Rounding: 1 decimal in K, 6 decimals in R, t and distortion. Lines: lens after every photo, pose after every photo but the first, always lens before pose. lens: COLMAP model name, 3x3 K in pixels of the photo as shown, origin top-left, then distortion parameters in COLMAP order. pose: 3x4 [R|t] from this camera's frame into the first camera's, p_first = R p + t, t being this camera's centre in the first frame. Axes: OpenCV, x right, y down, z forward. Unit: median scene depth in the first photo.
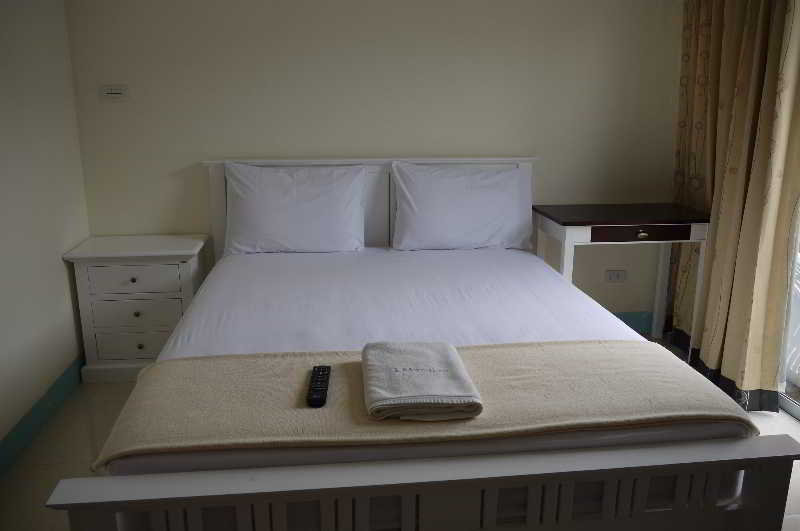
lens RADIAL K [[671.4, 0, 400.0], [0, 671.4, 265.5], [0, 0, 1]] dist [-0.062124, 0.042538]
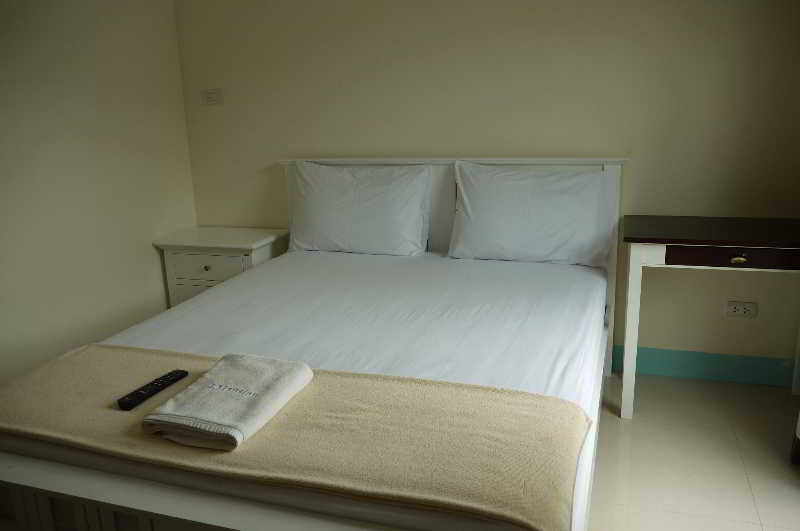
lens RADIAL K [[671.4, 0, 400.0], [0, 671.4, 265.5], [0, 0, 1]] dist [-0.062124, 0.042538]
pose [[0.900969, 0.073593, -0.427596, 0.337074], [-0.070362, 0.997248, 0.023377, -0.029420], [0.428140, 0.009025, 0.903667, 0.140036]]
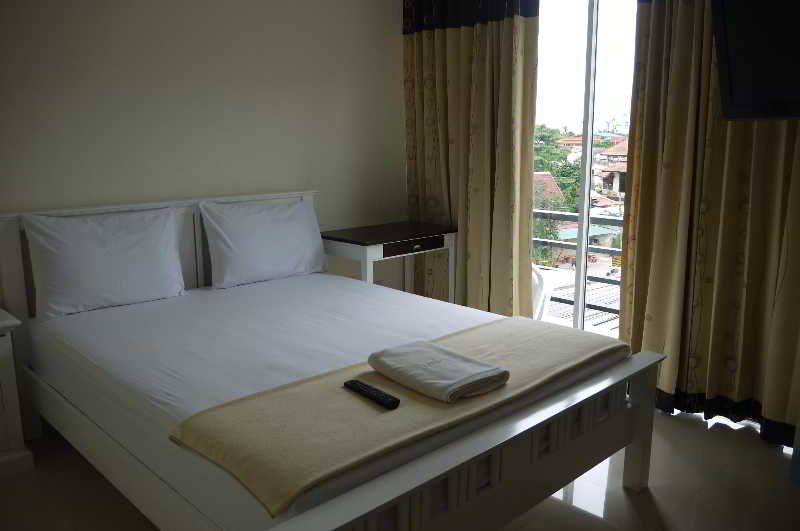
lens RADIAL K [[671.4, 0, 400.0], [0, 671.4, 265.5], [0, 0, 1]] dist [-0.062124, 0.042538]
pose [[0.795306, -0.120489, 0.594113, -0.391781], [0.152794, 0.988249, -0.004116, -0.011656], [-0.586636, 0.094050, 0.804371, 0.028117]]
